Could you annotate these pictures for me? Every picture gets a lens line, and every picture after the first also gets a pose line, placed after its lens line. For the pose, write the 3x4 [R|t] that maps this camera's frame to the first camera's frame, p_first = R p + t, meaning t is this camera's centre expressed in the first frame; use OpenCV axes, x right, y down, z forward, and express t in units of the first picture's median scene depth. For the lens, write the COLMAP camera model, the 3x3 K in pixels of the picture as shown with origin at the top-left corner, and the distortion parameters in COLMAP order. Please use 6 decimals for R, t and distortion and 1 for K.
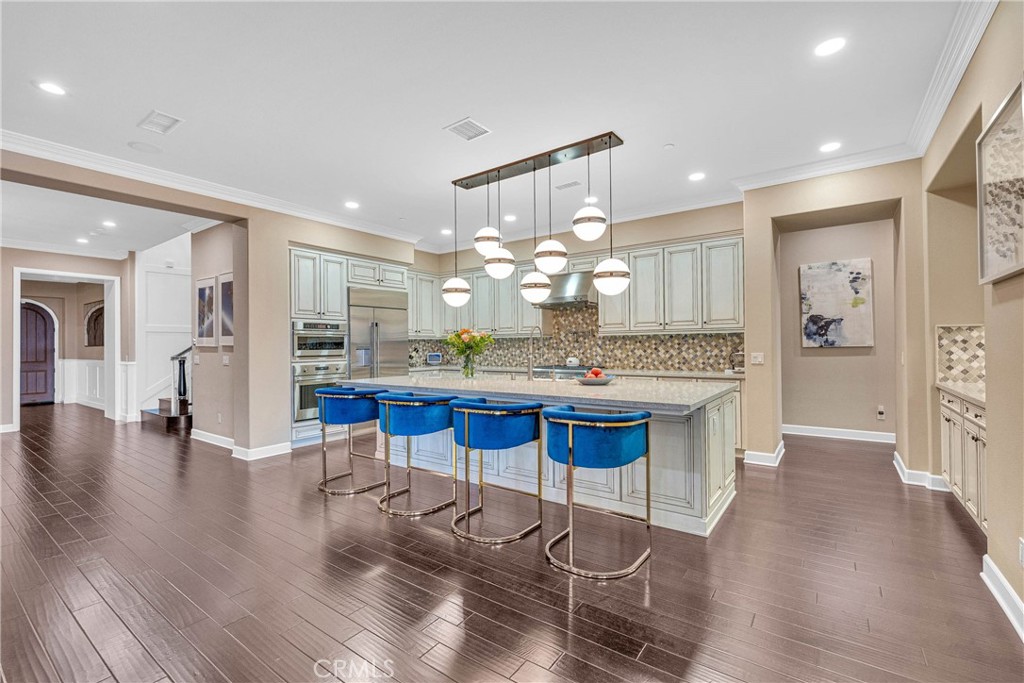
lens RADIAL K [[451.2, 0, 512.0], [0, 451.2, 341.5], [0, 0, 1]] dist [-0.000590, -0.000214]
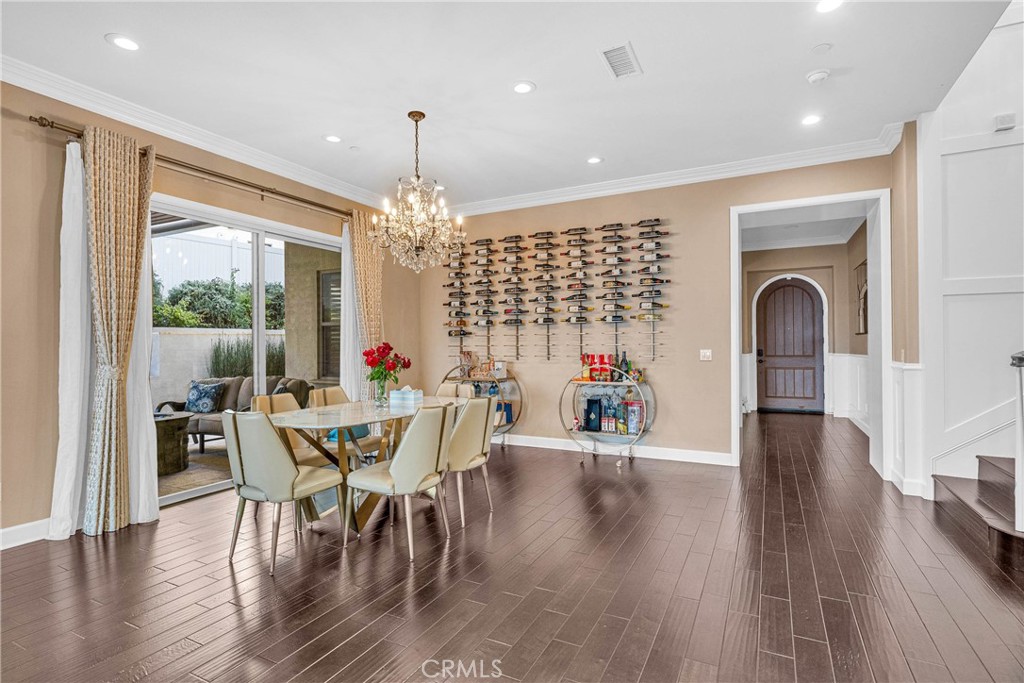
lens RADIAL K [[501.6, 0, 512.0], [0, 501.6, 341.5], [0, 0, 1]] dist [-0.002275, -0.000313]
pose [[0.153005, 0.003739, -0.988218, -0.303203], [0.010264, 0.999933, 0.005372, 0.011482], [0.988172, -0.010965, 0.152957, 0.390993]]
